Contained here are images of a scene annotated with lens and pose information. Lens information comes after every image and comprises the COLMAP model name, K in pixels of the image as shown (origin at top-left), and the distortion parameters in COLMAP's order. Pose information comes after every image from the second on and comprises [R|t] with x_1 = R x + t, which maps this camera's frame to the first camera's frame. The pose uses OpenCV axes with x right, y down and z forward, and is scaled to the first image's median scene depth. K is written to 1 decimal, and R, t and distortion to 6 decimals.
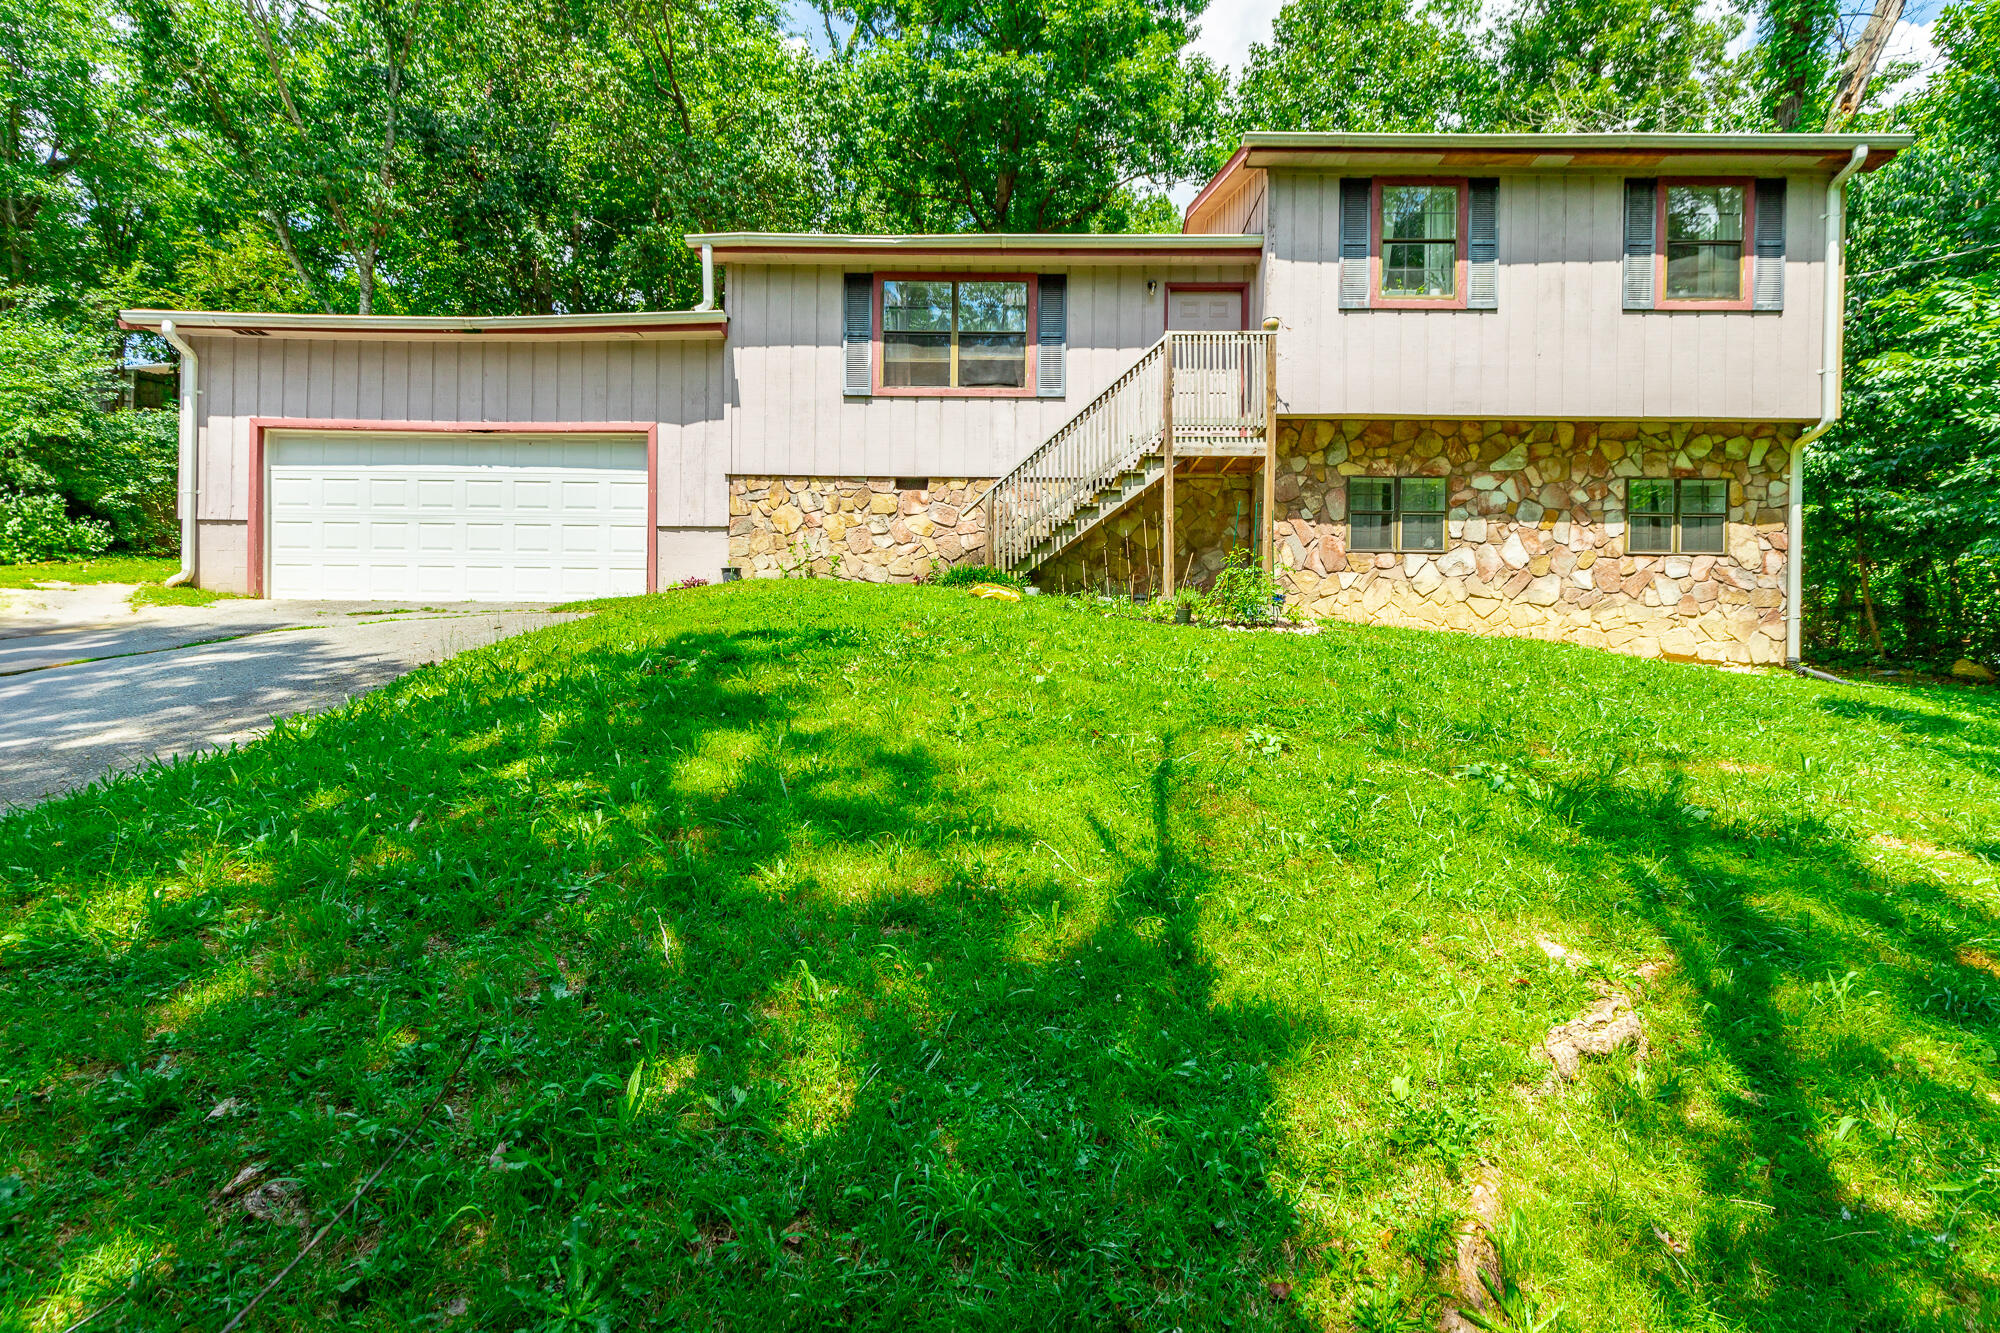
lens RADIAL K [[933.2, 0, 1013.3], [0, 933.2, 671.9], [0, 0, 1]] dist [0.003293, 0.000028]
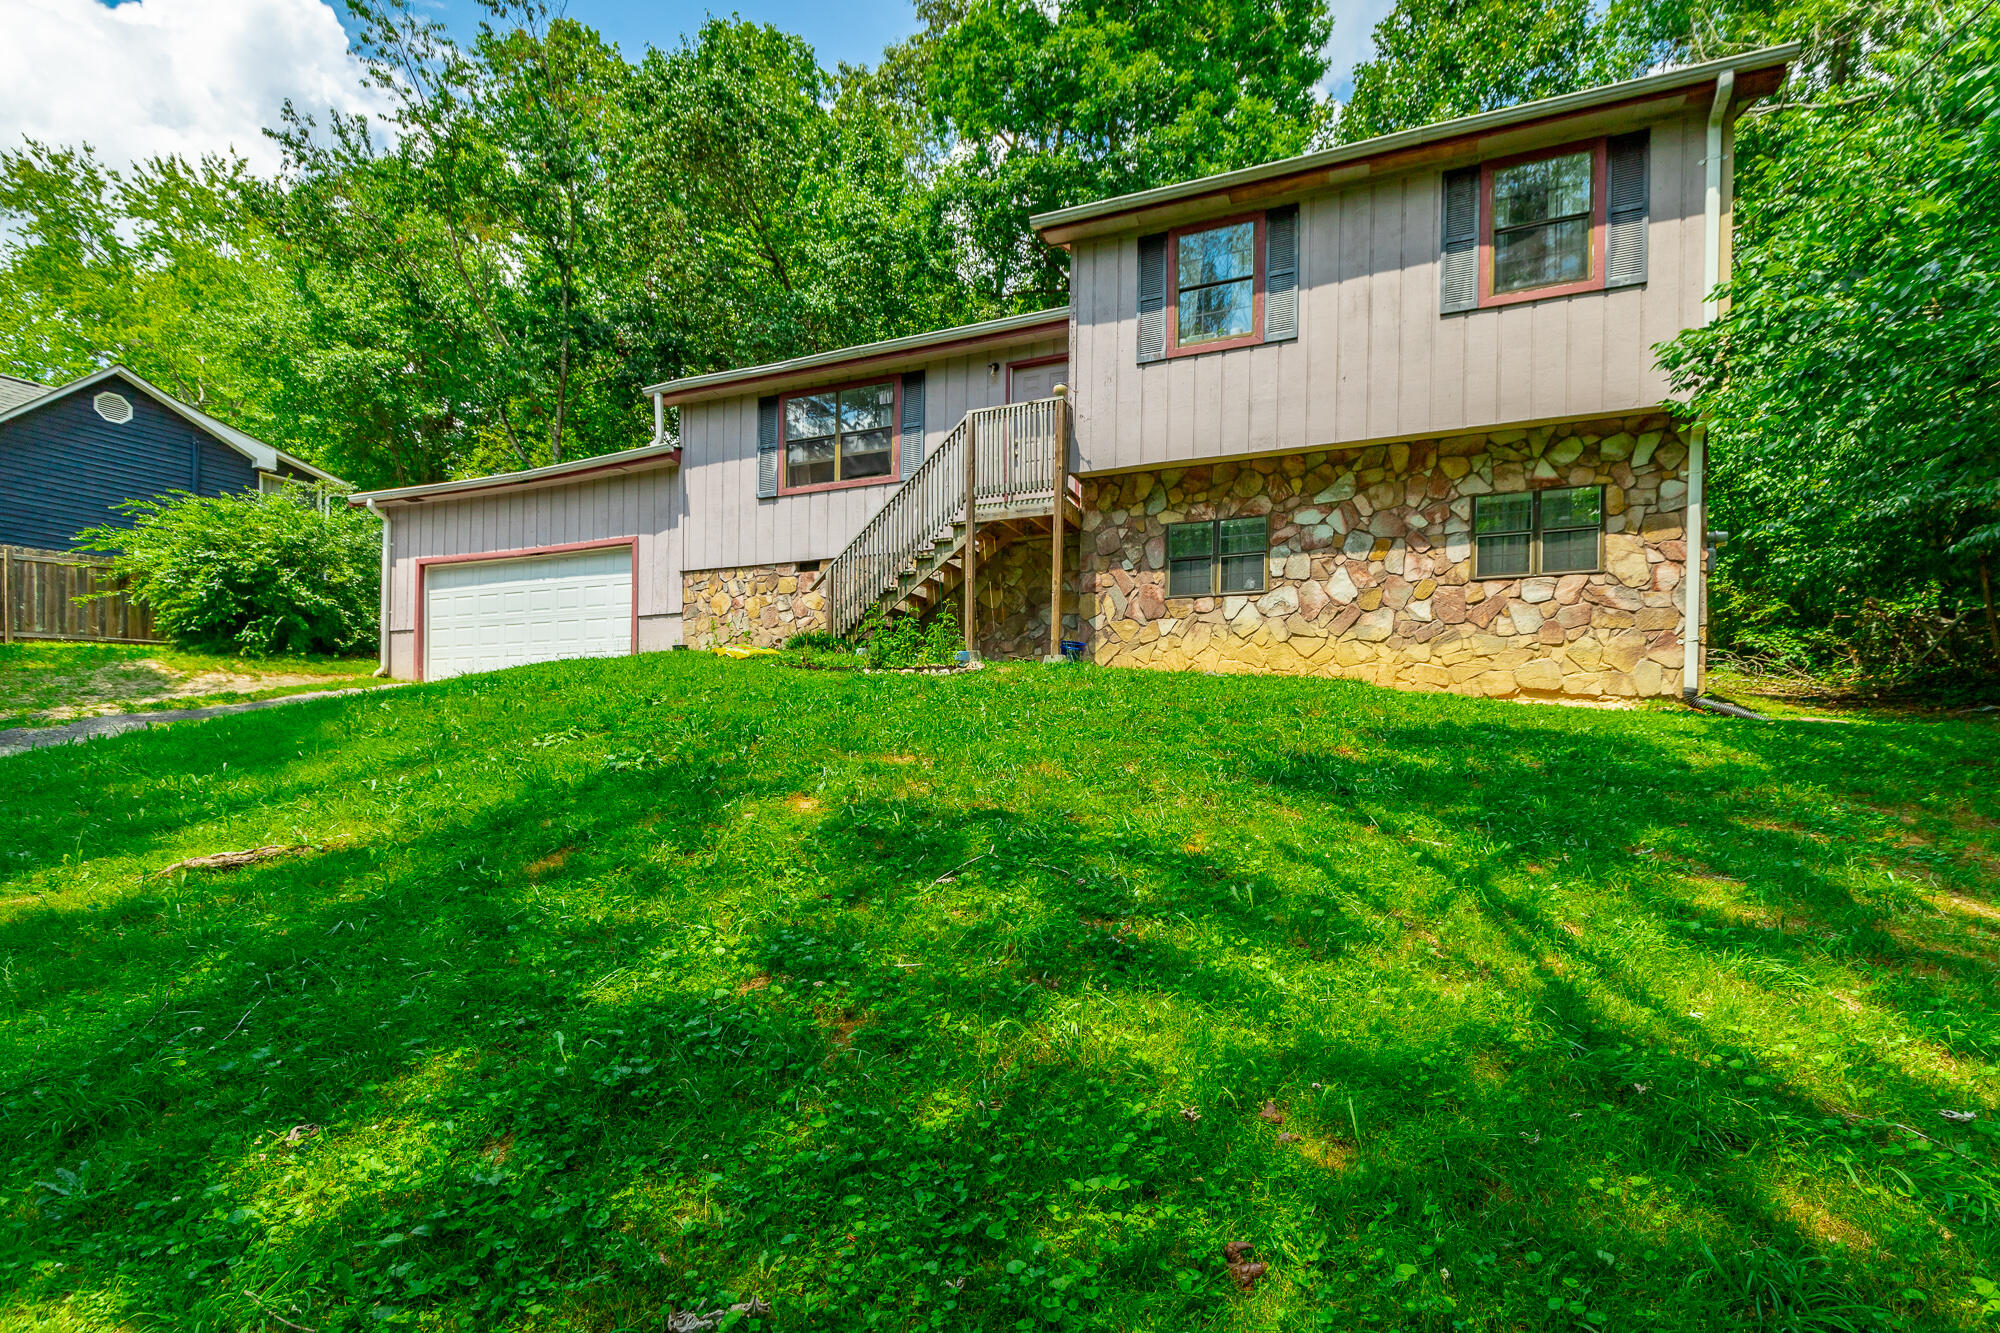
lens RADIAL K [[935.9, 0, 978.7], [0, 935.9, 732.4], [0, 0, 1]] dist [0.002970, 0.001011]
pose [[0.927954, -0.015627, -0.372366, 0.545559], [0.007945, 0.999723, -0.022154, 0.036787], [0.372609, 0.017600, 0.927822, -0.012776]]
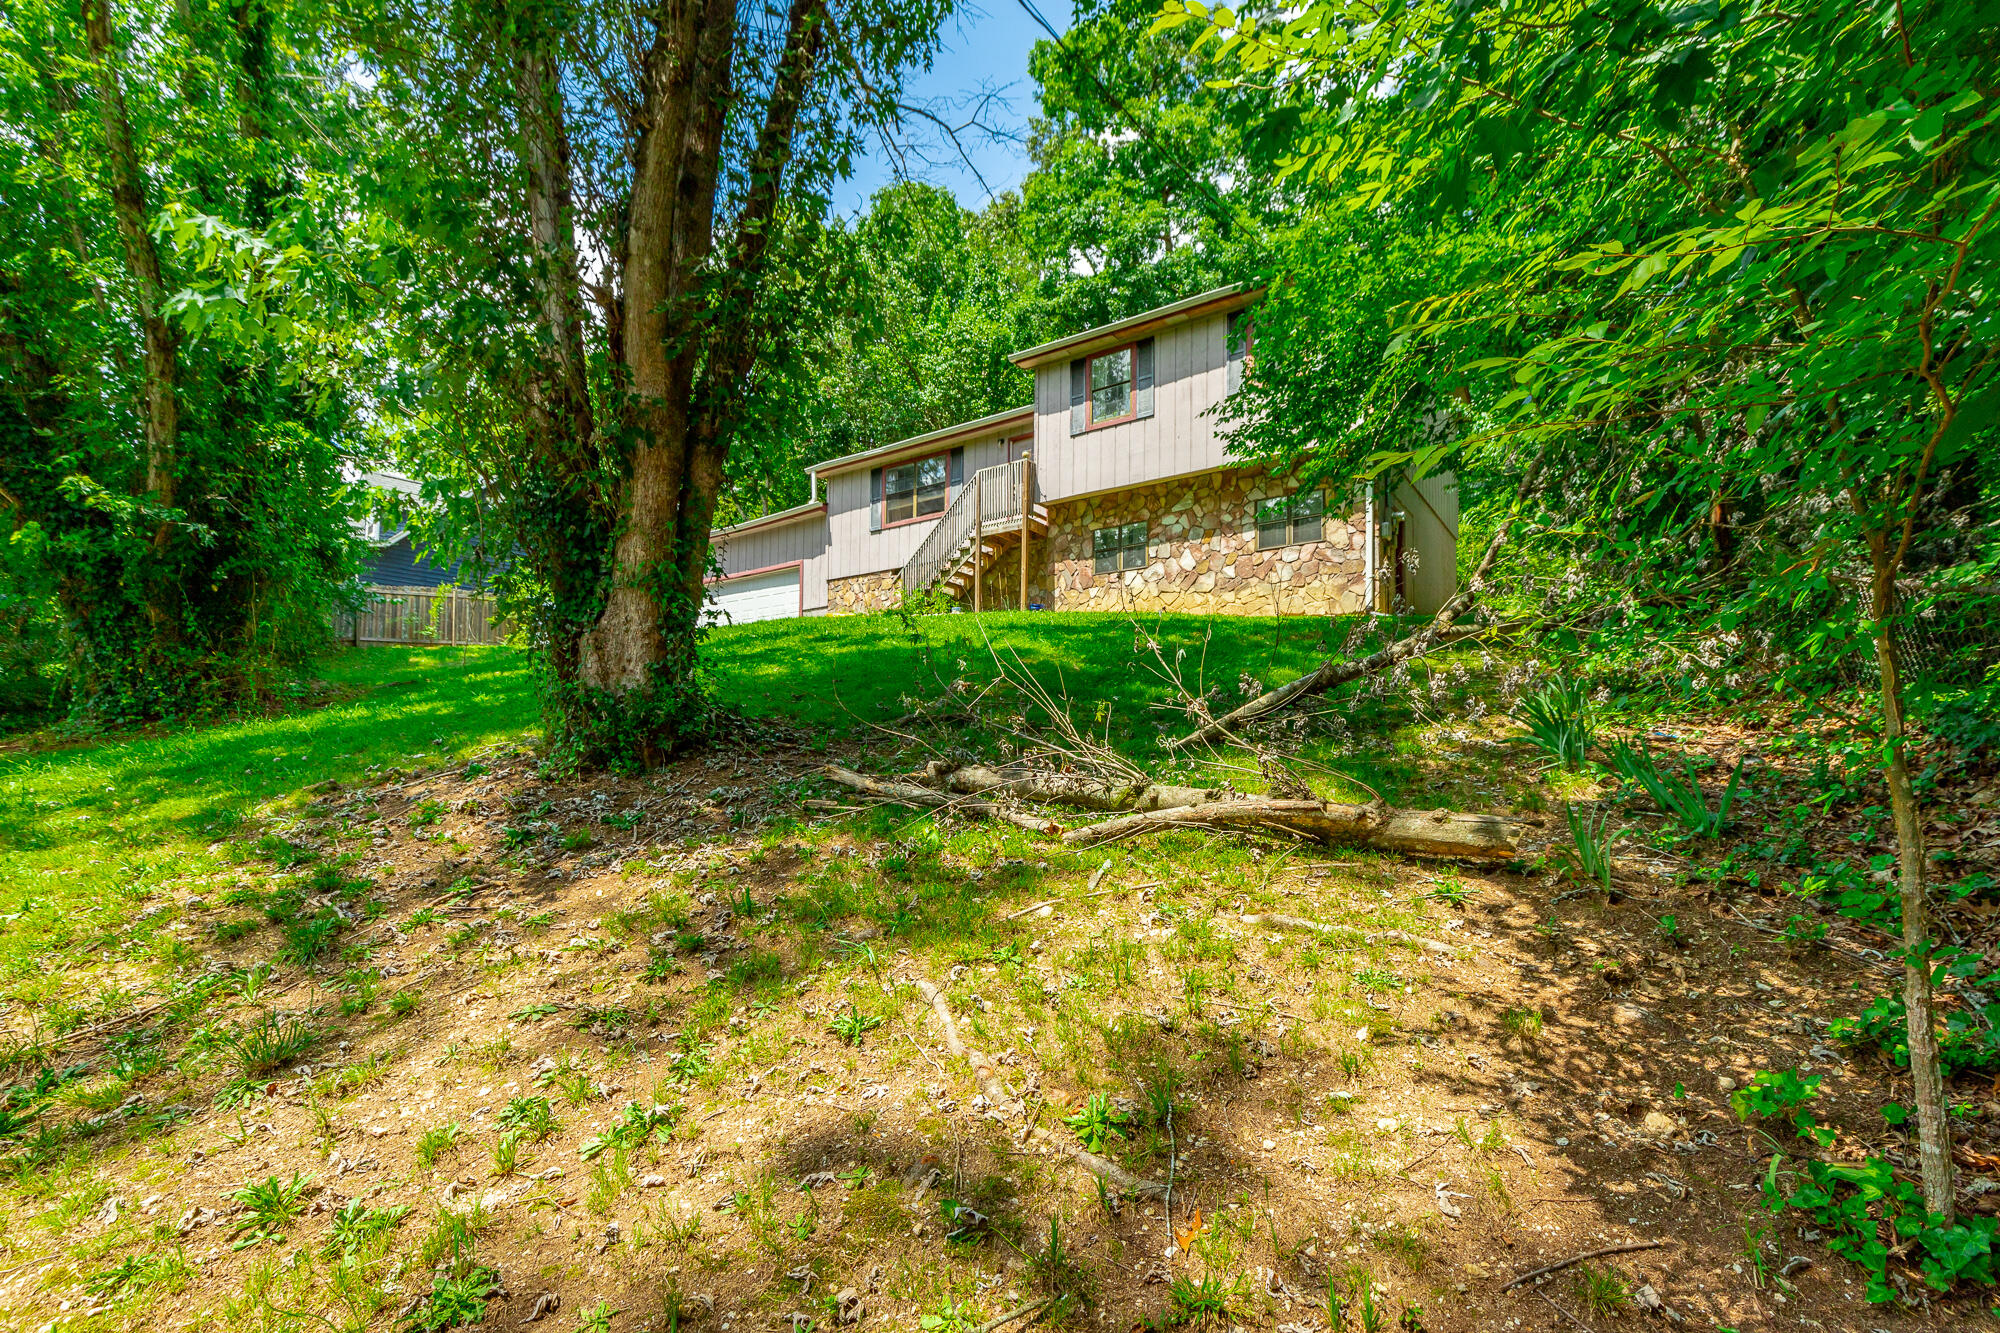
lens RADIAL K [[911.2, 0, 1005.5], [0, 911.2, 711.6], [0, 0, 1]] dist [0.008584, 0.000002]
pose [[0.836565, -0.056166, -0.544982, 1.094936], [0.019097, 0.997116, -0.073448, 0.227619], [0.547535, 0.051036, 0.835225, -0.420408]]
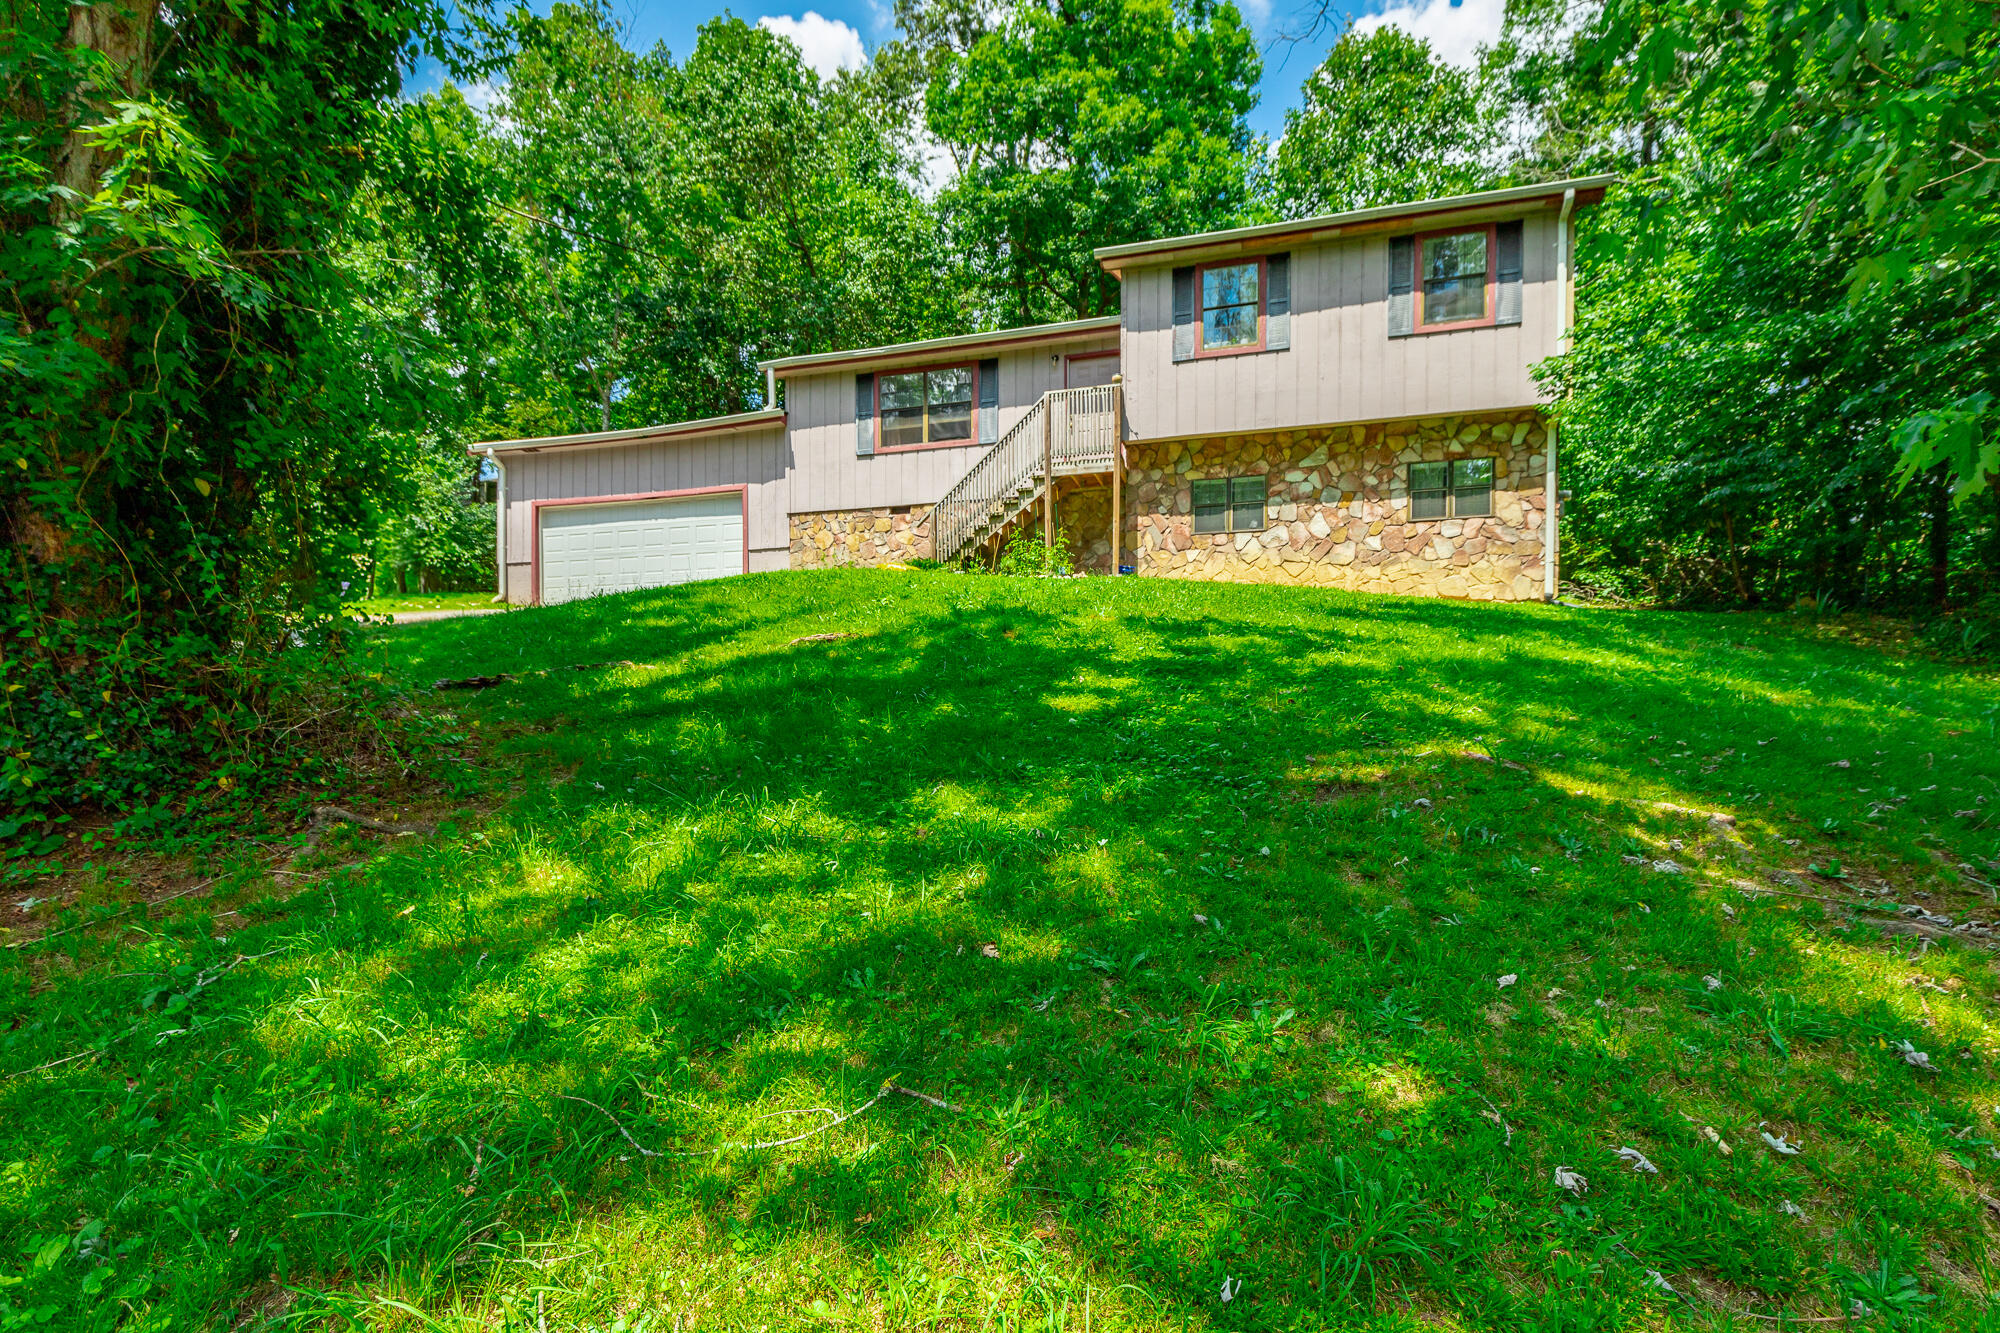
lens RADIAL K [[921.2, 0, 989.0], [0, 921.2, 706.7], [0, 0, 1]] dist [0.003210, -0.000096]
pose [[0.963920, -0.019933, -0.265446, 0.425778], [0.018071, 0.999792, -0.009457, 0.132870], [0.265579, 0.004319, 0.964079, -0.392341]]
